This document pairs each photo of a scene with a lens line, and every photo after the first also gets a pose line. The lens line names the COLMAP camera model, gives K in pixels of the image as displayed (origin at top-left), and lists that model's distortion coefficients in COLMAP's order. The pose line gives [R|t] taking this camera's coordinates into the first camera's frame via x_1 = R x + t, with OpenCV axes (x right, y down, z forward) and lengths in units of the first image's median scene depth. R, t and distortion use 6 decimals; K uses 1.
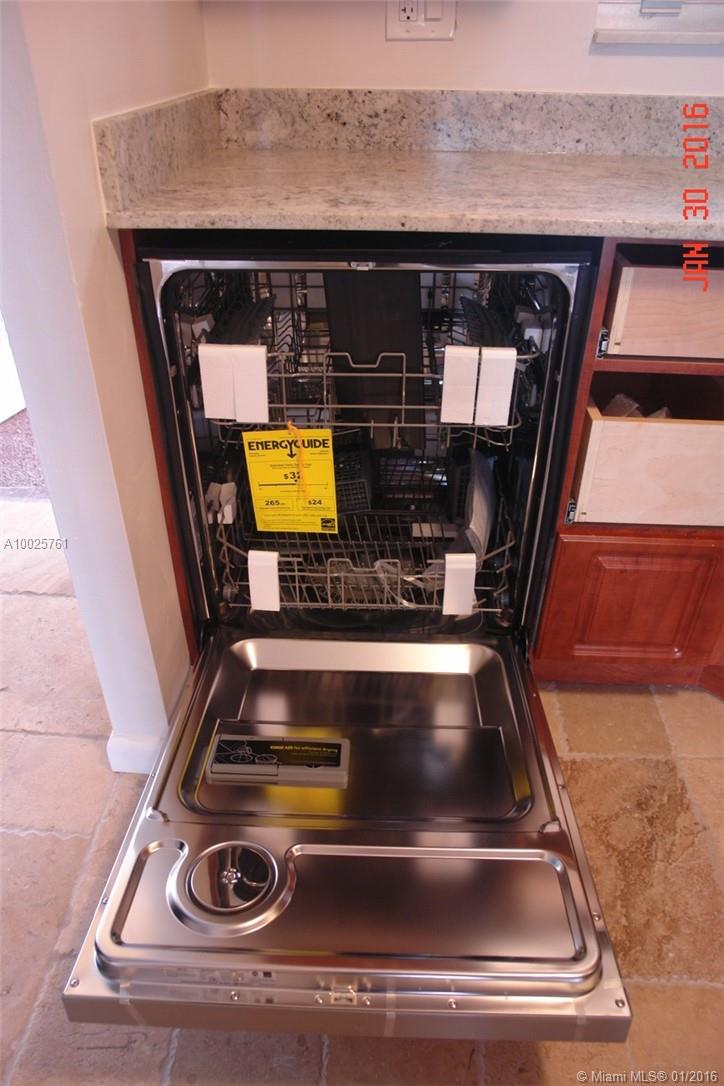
lens RADIAL K [[752.9, 0, 362.0], [0, 752.9, 543.0], [0, 0, 1]] dist [-0.104392, 0.069685]
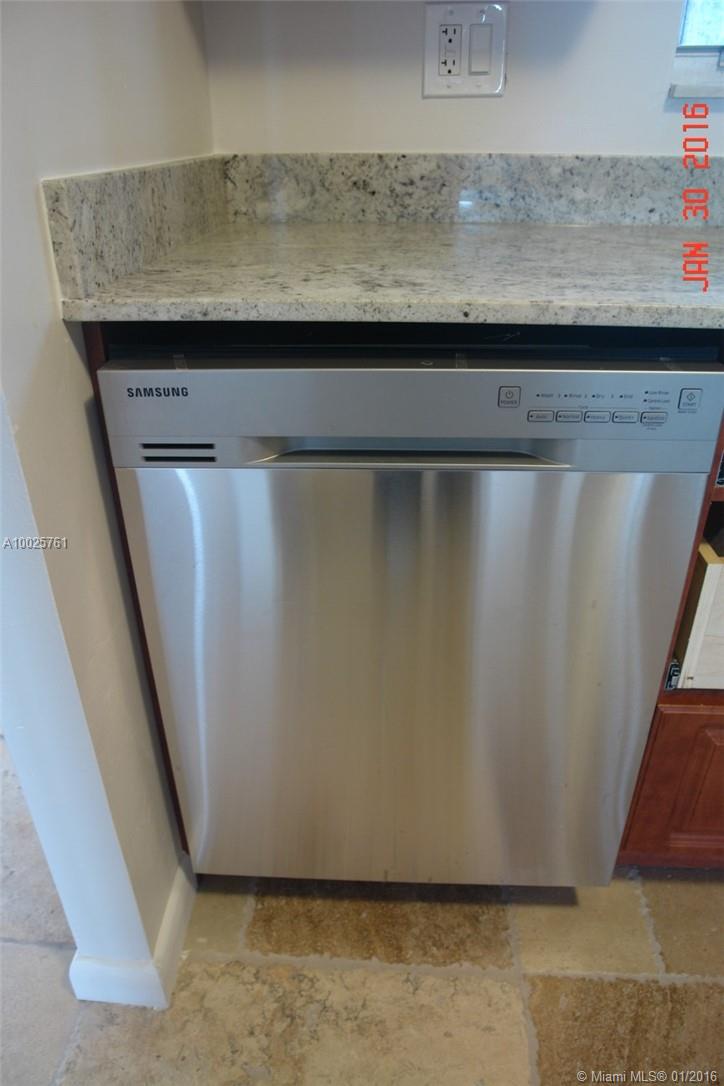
lens RADIAL K [[752.9, 0, 362.0], [0, 752.9, 543.0], [0, 0, 1]] dist [-0.104392, 0.069685]
pose [[0.999814, -0.002154, -0.019191, -0.022317], [0.000344, 0.995591, -0.093801, -0.093446], [0.019308, 0.093776, 0.995406, 0.197030]]
